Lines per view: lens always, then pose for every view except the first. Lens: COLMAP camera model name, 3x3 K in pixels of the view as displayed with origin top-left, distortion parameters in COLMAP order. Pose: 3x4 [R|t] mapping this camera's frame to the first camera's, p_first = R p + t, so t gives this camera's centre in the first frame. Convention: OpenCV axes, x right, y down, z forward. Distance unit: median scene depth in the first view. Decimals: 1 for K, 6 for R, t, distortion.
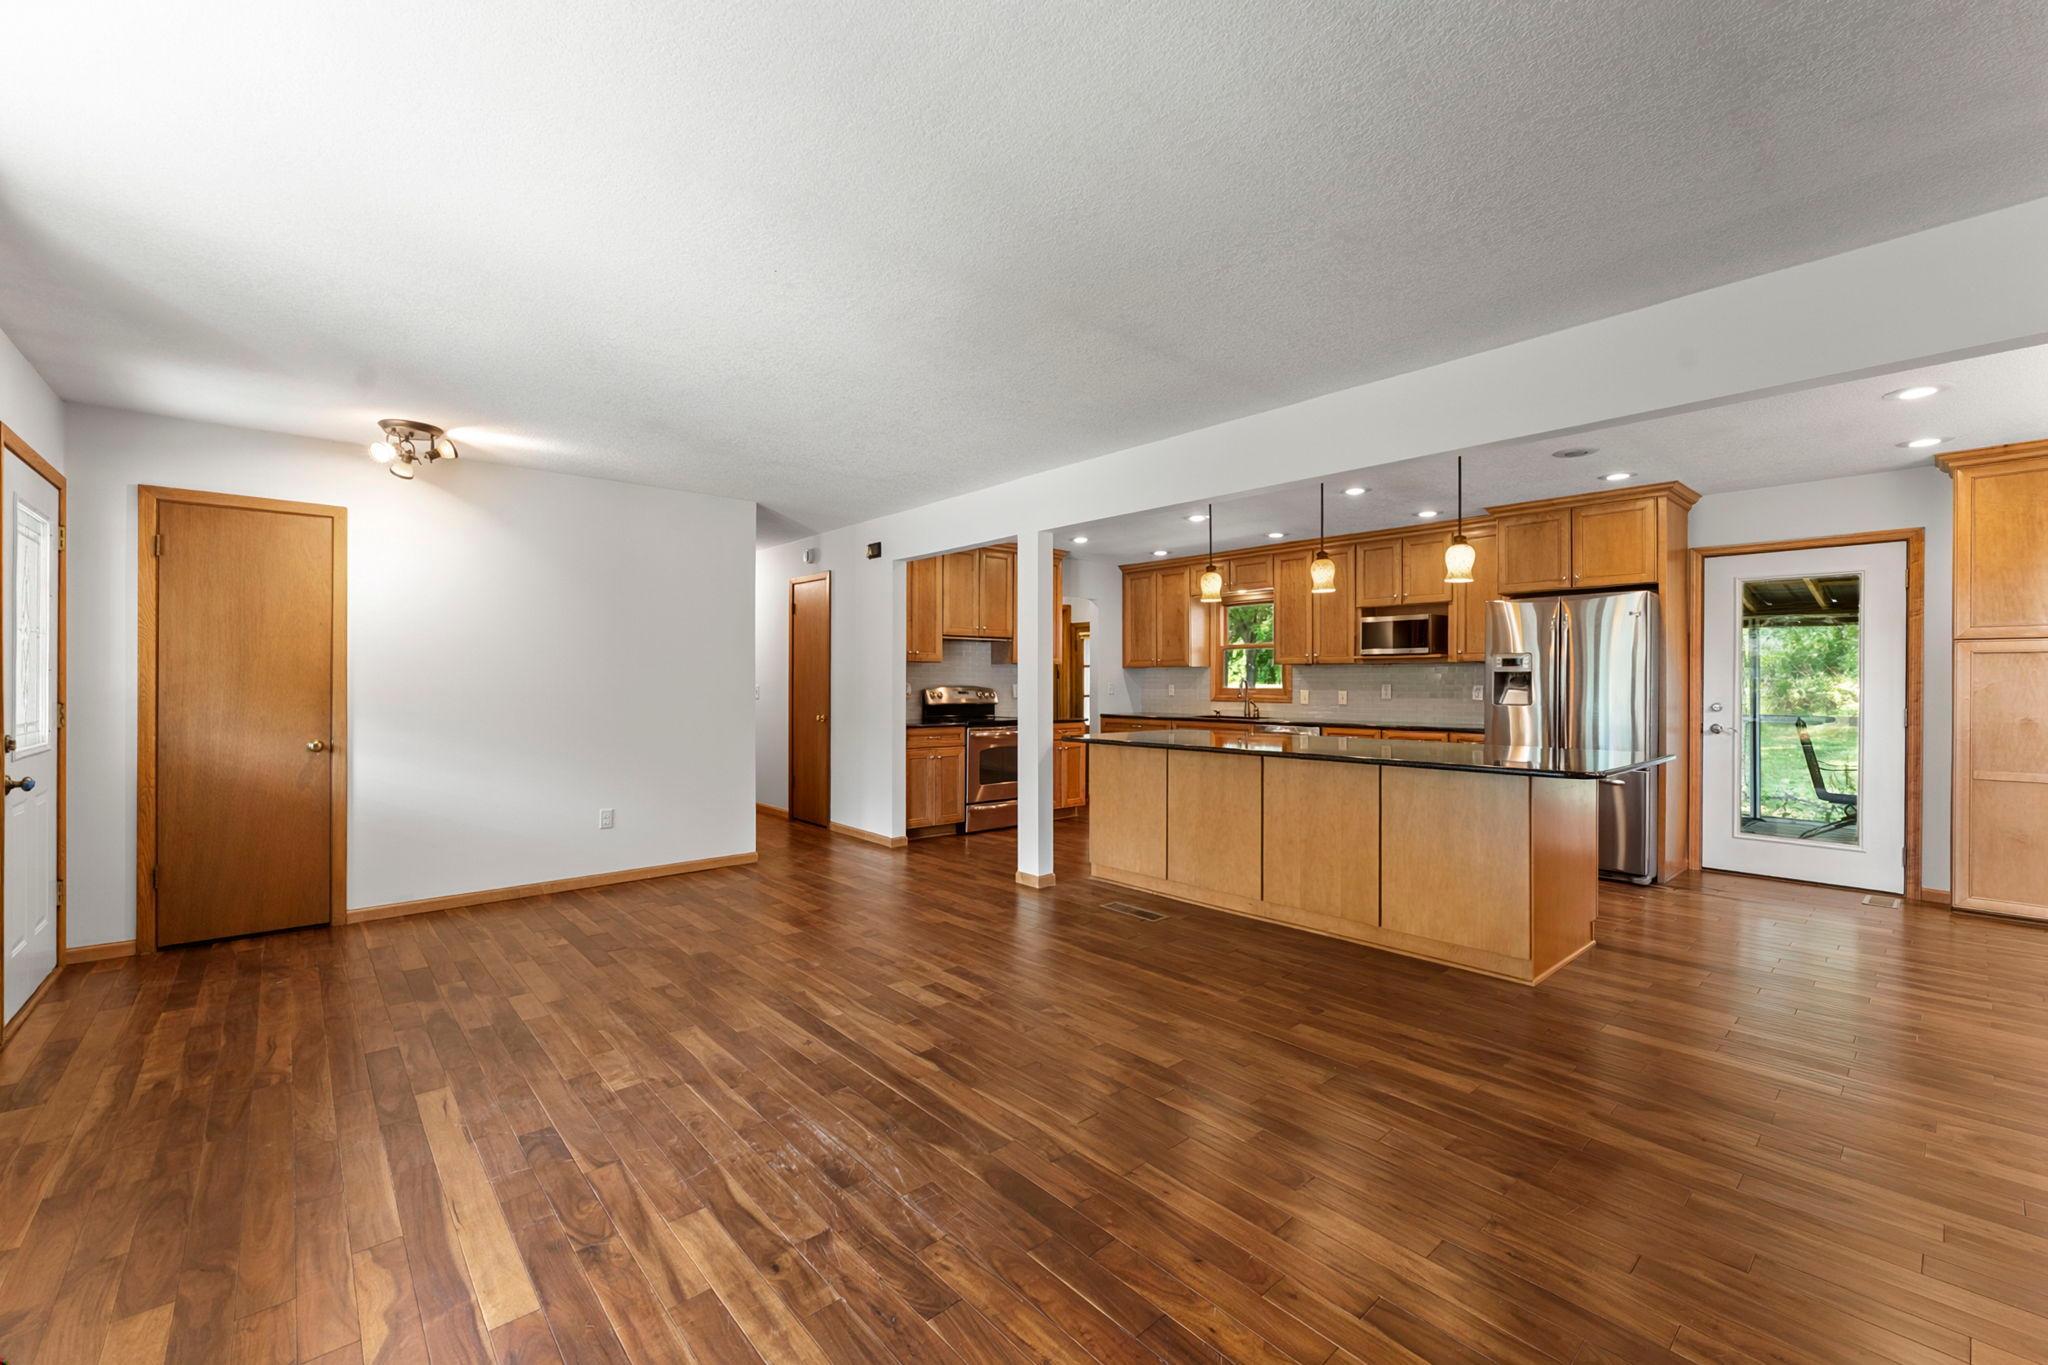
lens RADIAL K [[832.8, 0, 1025.5], [0, 832.8, 689.2], [0, 0, 1]] dist [-0.000400, 0.000343]
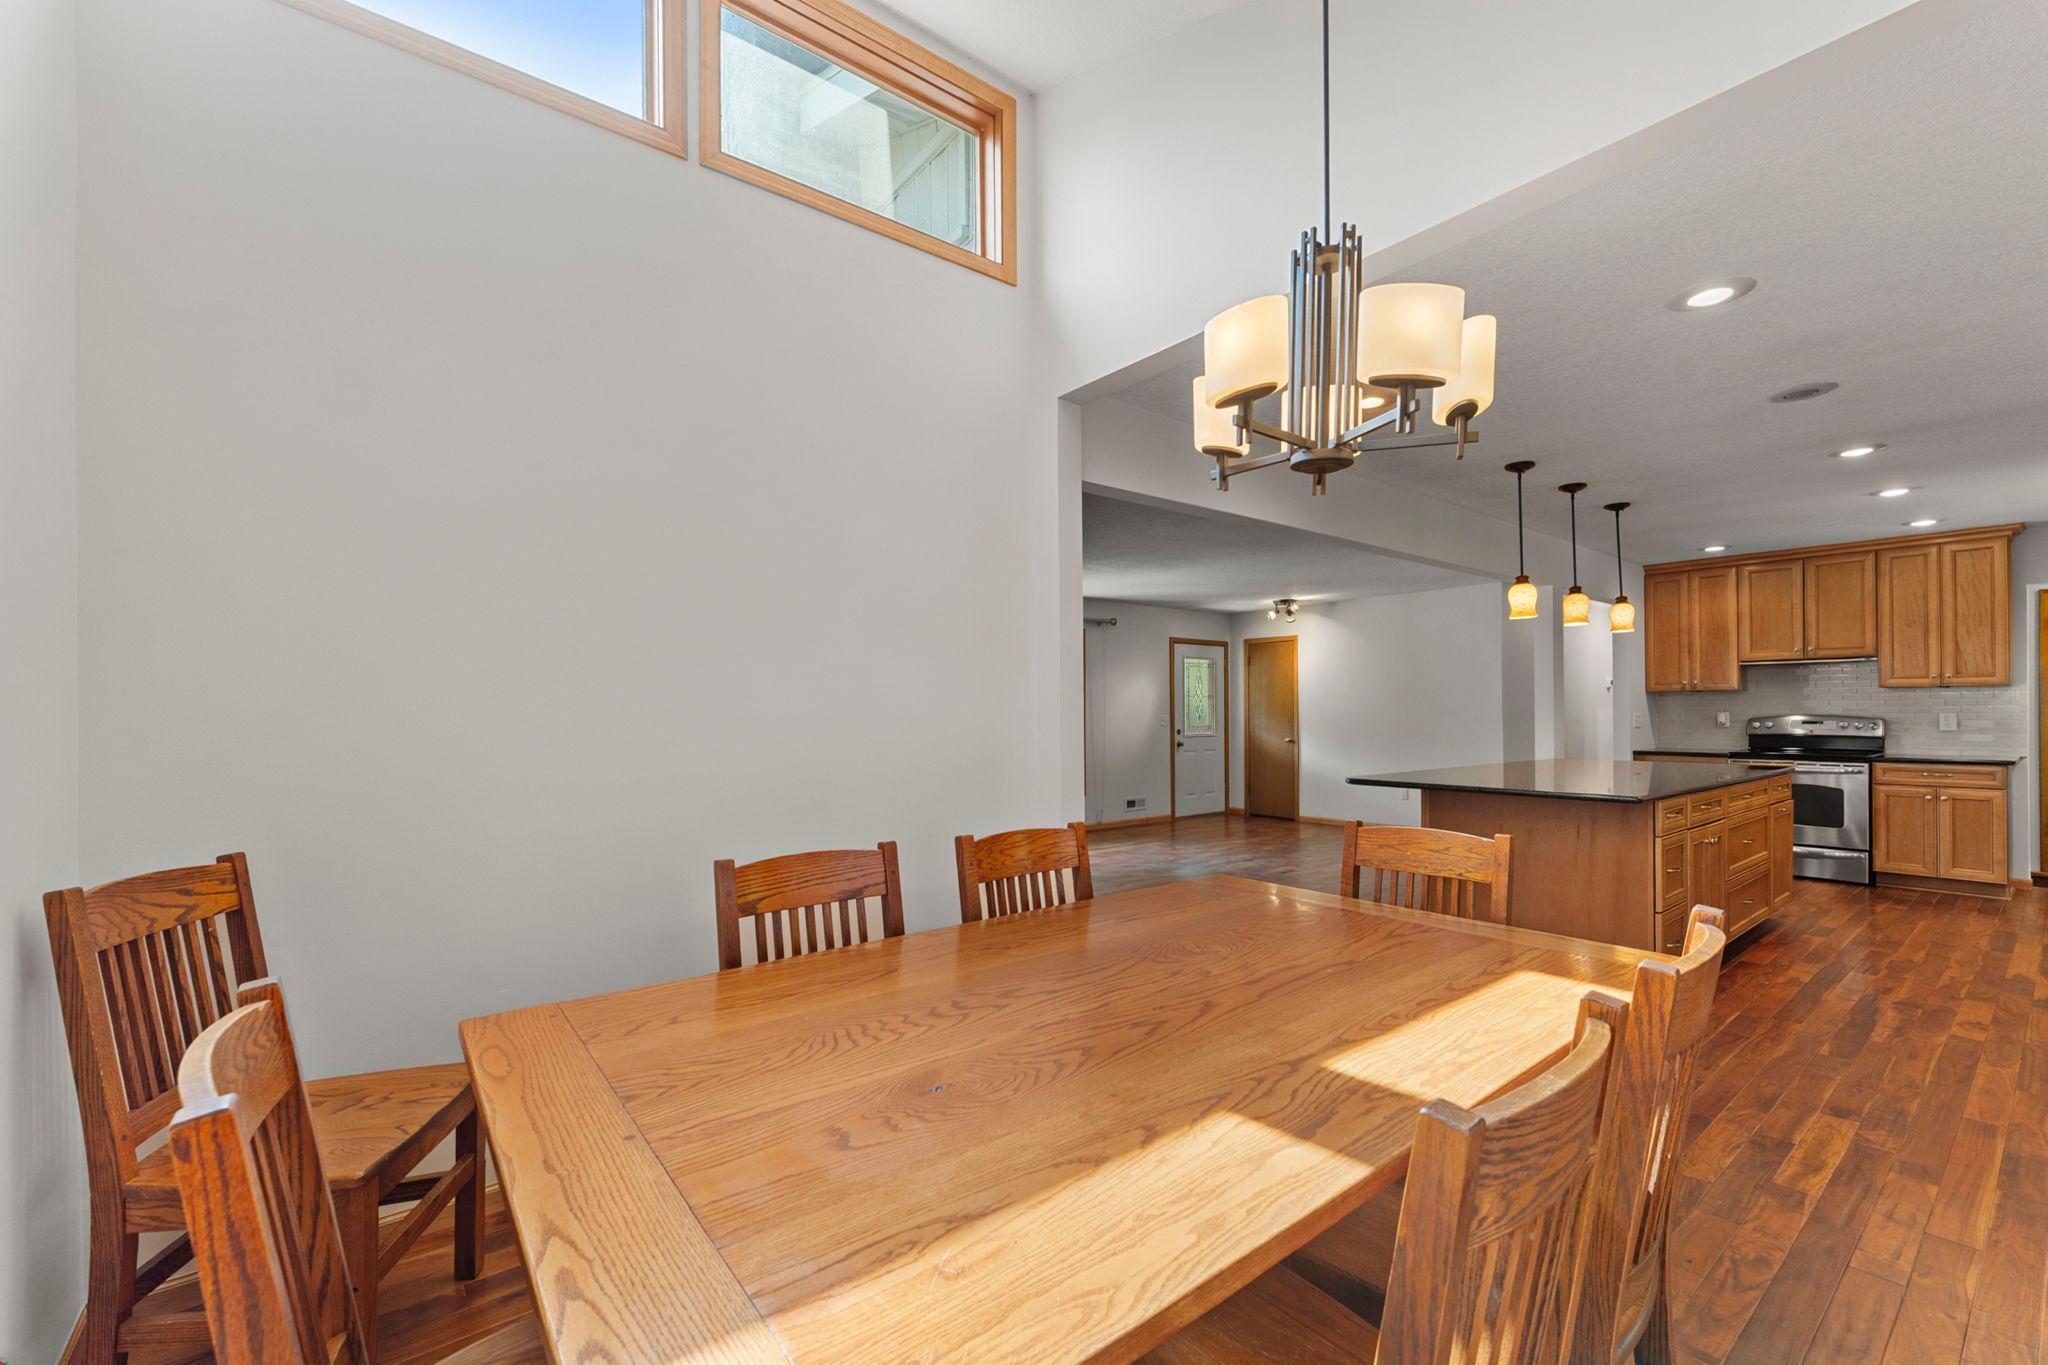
lens RADIAL K [[832.8, 0, 1016.4], [0, 832.8, 705.9], [0, 0, 1]] dist [-0.000400, 0.000343]
pose [[-0.059877, -0.007999, -0.998174, 1.556462], [-0.003297, 0.999964, -0.007816, -0.006891], [0.998200, 0.002823, -0.059901, 0.397393]]
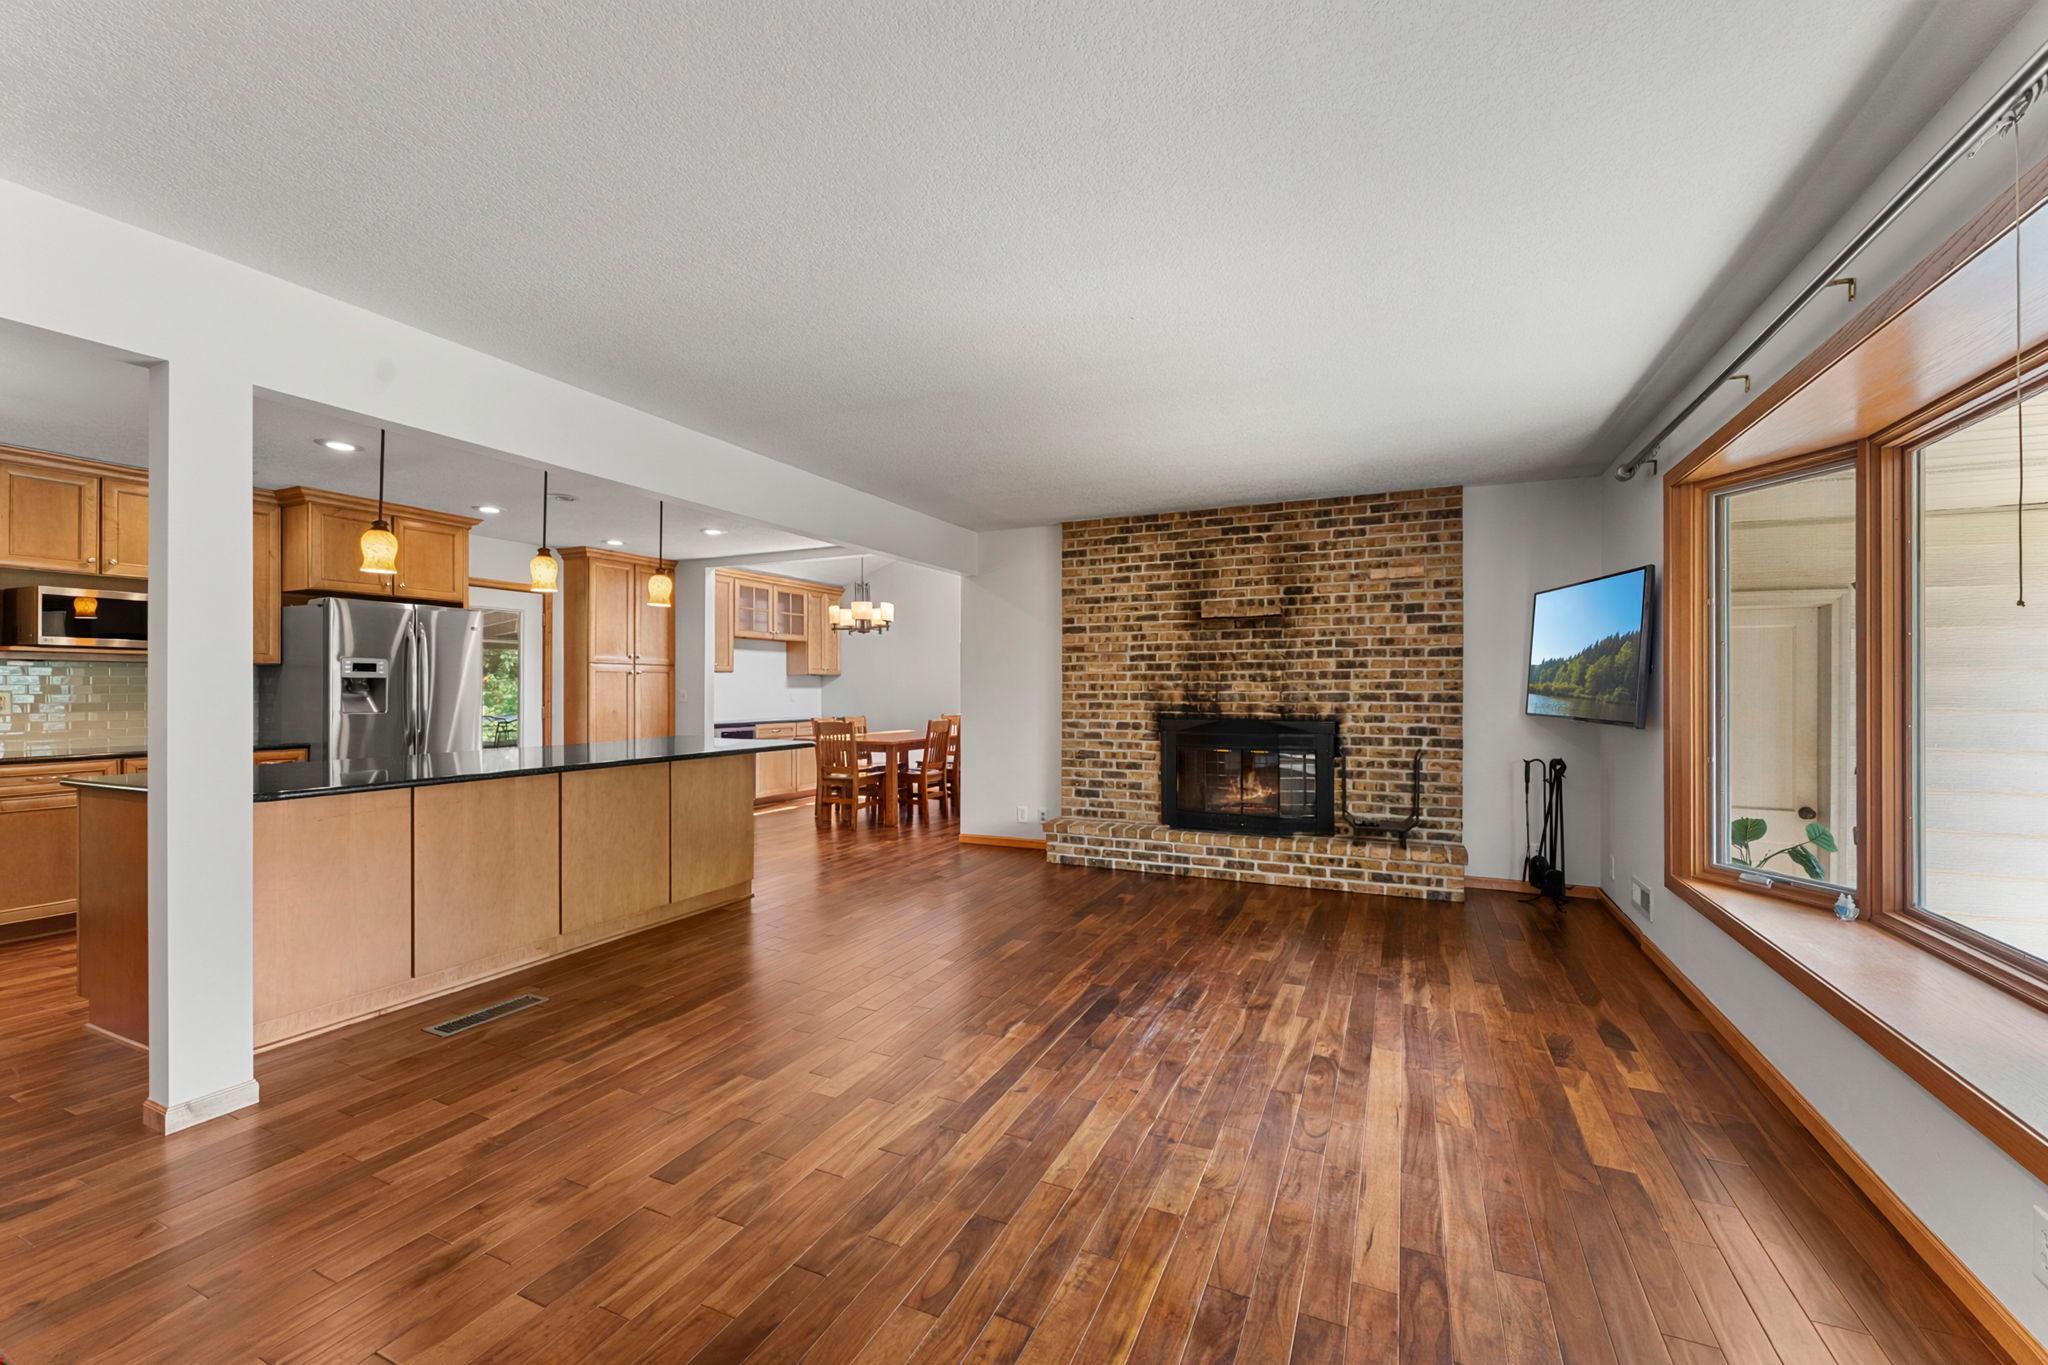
lens RADIAL K [[832.8, 0, 1016.5], [0, 832.8, 684.3], [0, 0, 1]] dist [-0.000400, 0.000343]
pose [[-0.397018, 0.006232, 0.917790, -0.764380], [0.008708, 0.999958, -0.003023, -0.005758], [-0.917769, 0.006792, -0.397055, 0.960055]]
